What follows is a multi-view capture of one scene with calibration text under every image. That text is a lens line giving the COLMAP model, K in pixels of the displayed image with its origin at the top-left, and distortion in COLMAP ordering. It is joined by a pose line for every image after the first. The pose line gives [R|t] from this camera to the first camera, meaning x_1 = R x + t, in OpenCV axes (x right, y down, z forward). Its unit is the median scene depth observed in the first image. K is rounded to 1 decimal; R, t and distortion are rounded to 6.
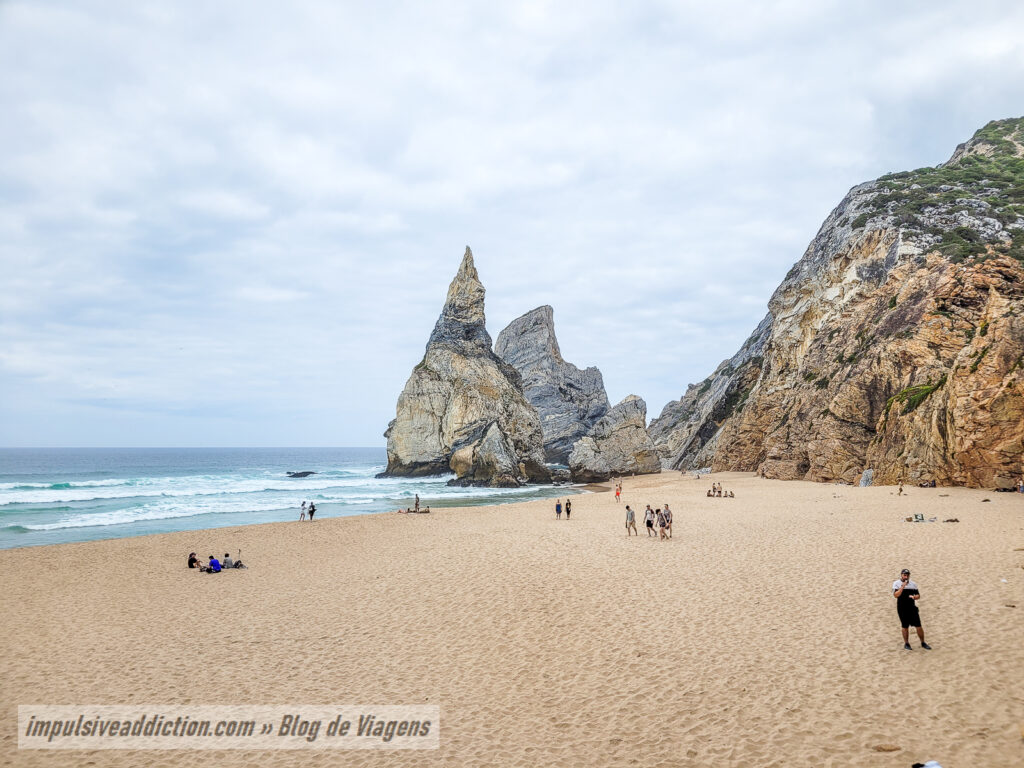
lens RADIAL K [[779.8, 0, 534.8], [0, 779.8, 402.9], [0, 0, 1]] dist [0.056187, -0.046050]
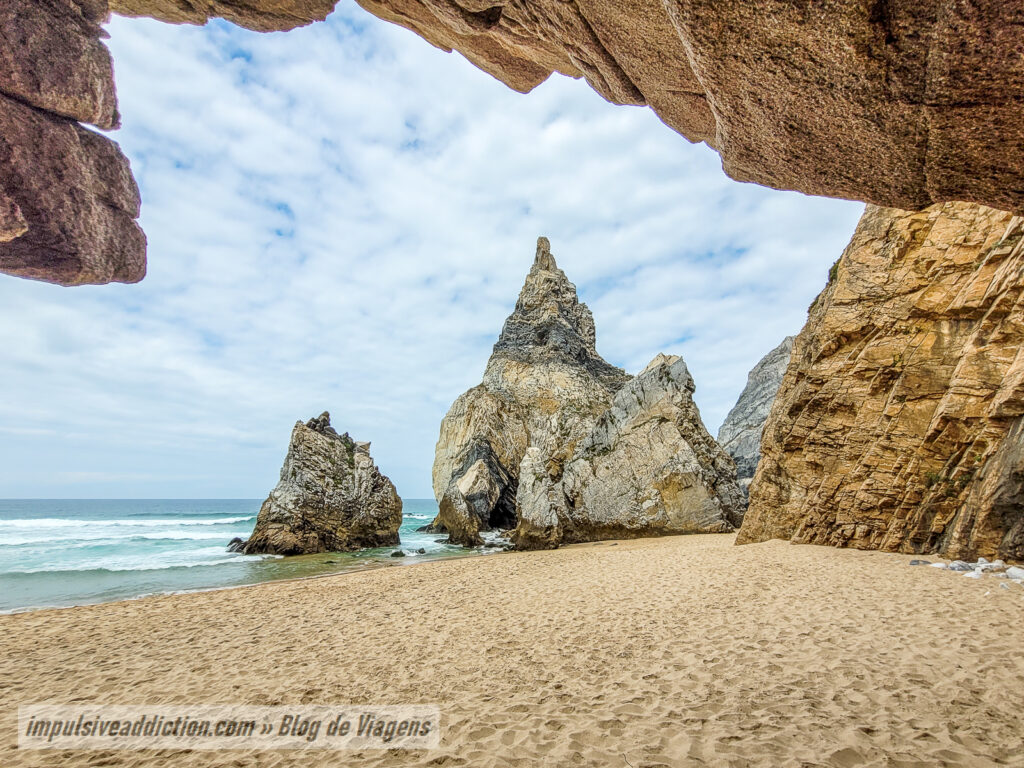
lens RADIAL K [[506.6, 0, 515.6], [0, 506.6, 380.6], [0, 0, 1]] dist [-0.002638, 0.000814]
pose [[0.782312, -0.140759, -0.606774, 0.200070], [0.033347, 0.982200, -0.184857, 0.048434], [0.621993, 0.124382, 0.773080, 0.603360]]
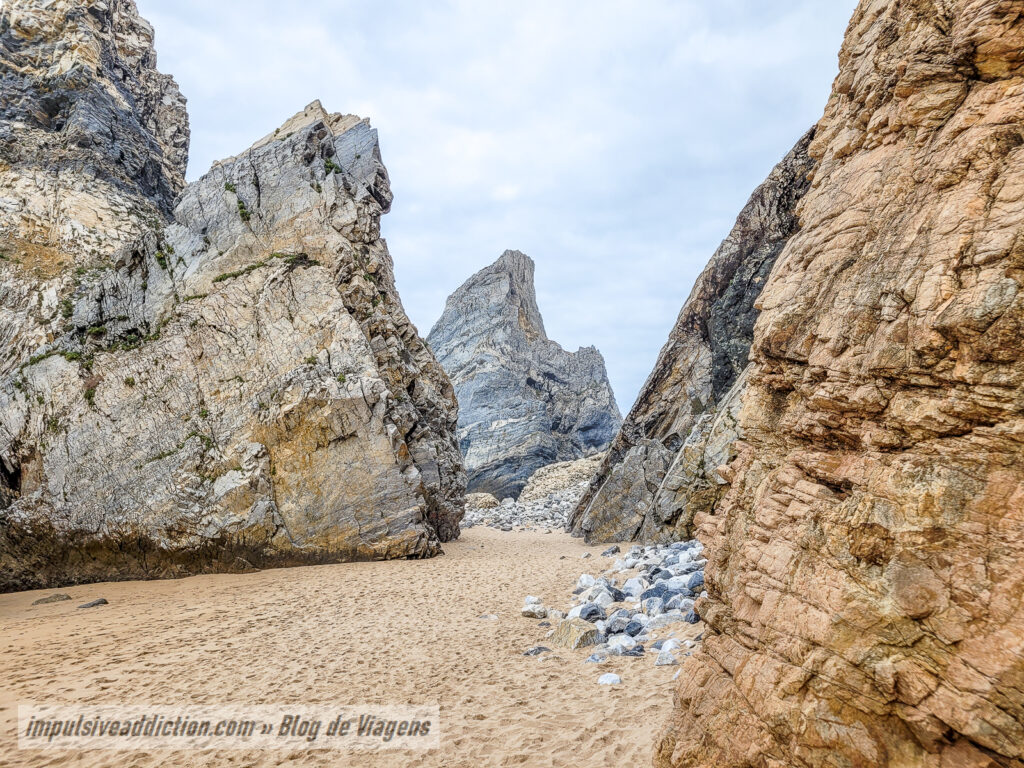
lens RADIAL K [[779.8, 0, 514.7], [0, 779.8, 382.1], [0, 0, 1]] dist [0.056187, -0.046050]
pose [[0.992138, 0.004508, -0.125068, 0.162315], [-0.015134, 0.996339, -0.084143, 0.056752], [0.124231, 0.085374, 0.988574, 0.701858]]
